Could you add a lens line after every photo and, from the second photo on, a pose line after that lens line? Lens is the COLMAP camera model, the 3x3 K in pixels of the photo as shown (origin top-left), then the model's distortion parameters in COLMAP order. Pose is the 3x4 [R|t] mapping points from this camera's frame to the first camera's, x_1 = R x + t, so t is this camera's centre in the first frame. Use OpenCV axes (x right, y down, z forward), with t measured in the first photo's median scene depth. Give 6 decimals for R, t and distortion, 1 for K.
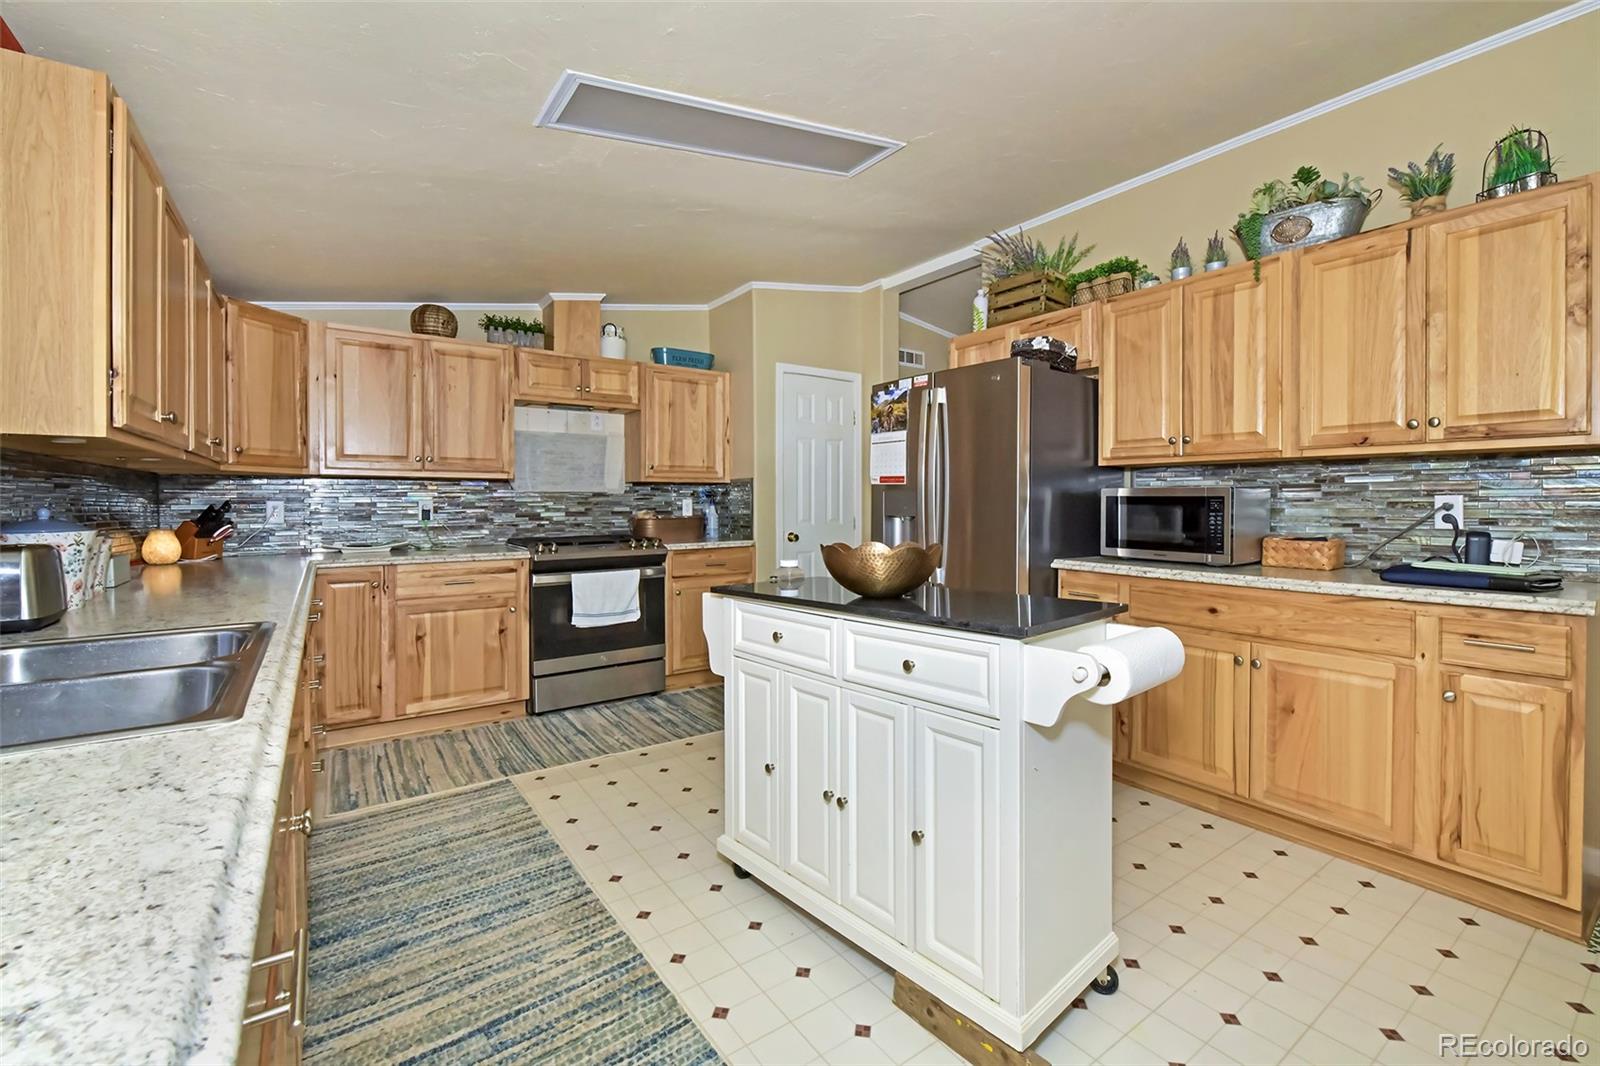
lens RADIAL K [[690.1, 0, 803.8], [0, 690.1, 508.7], [0, 0, 1]] dist [0.000882, 0.000108]
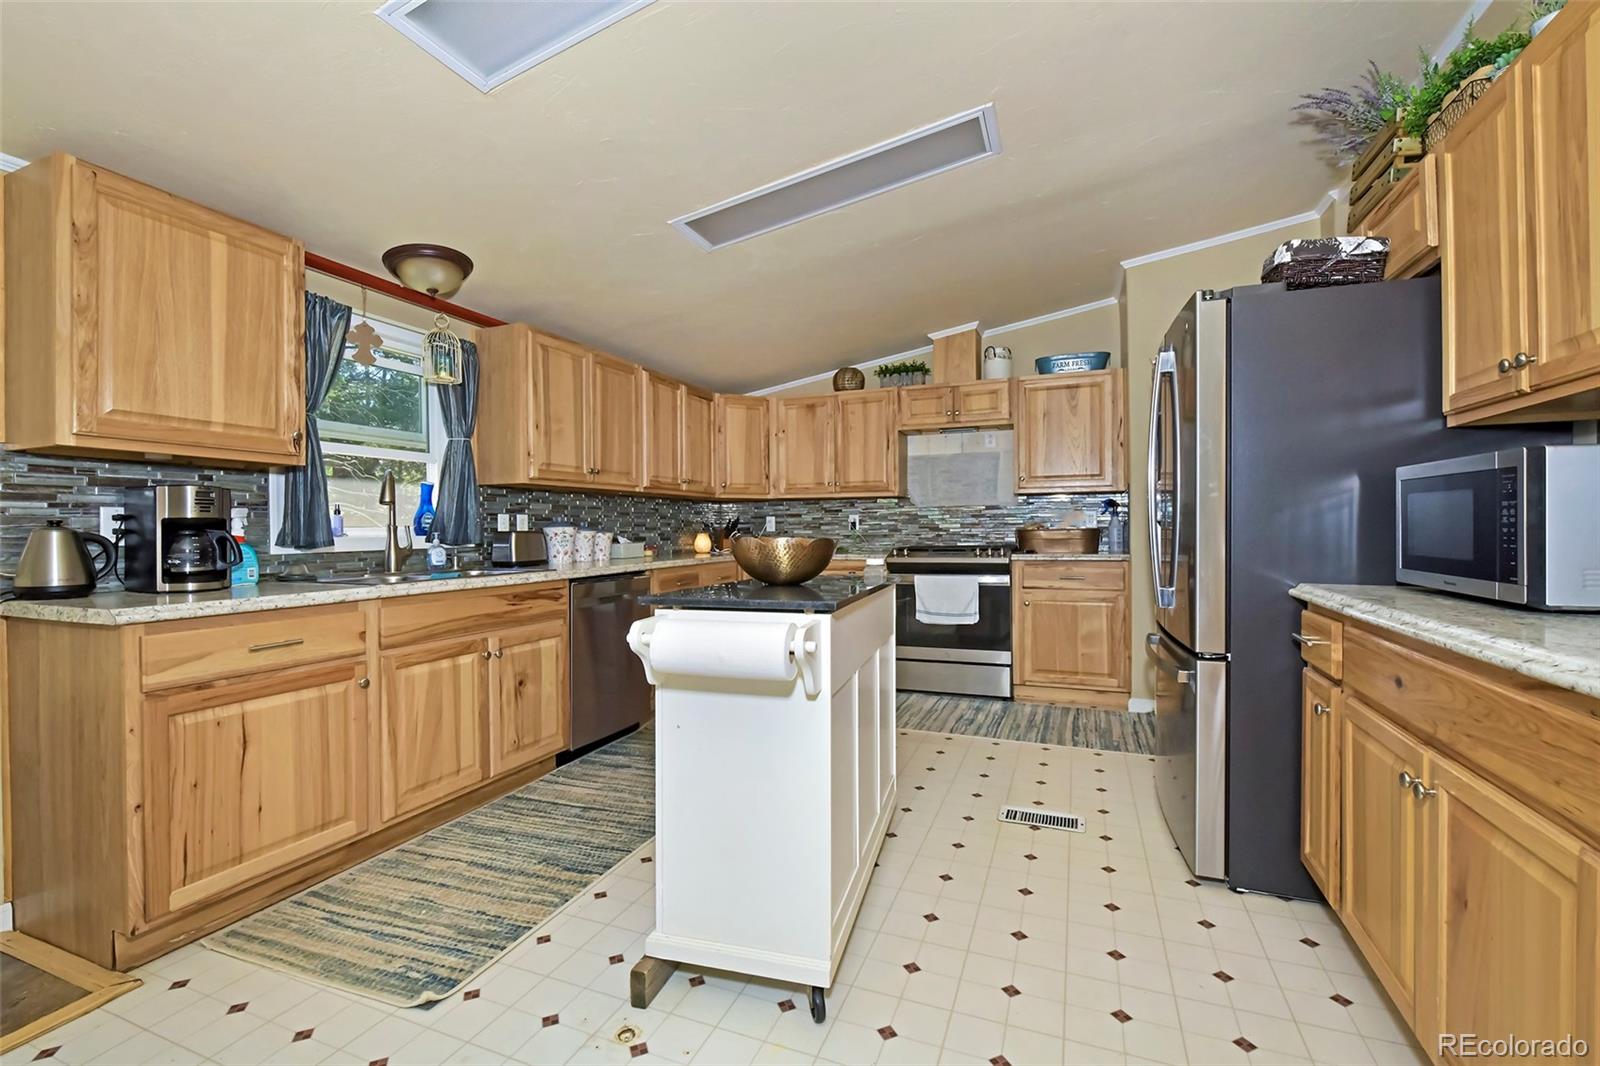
lens RADIAL K [[686.2, 0, 800.0], [0, 686.2, 533.0], [0, 0, 1]] dist [-0.009915, -0.000561]
pose [[0.537996, 0.000538, -0.842947, 0.502173], [0.000821, 0.999999, 0.001162, 0.020188], [0.842947, -0.001317, 0.537995, 0.202353]]
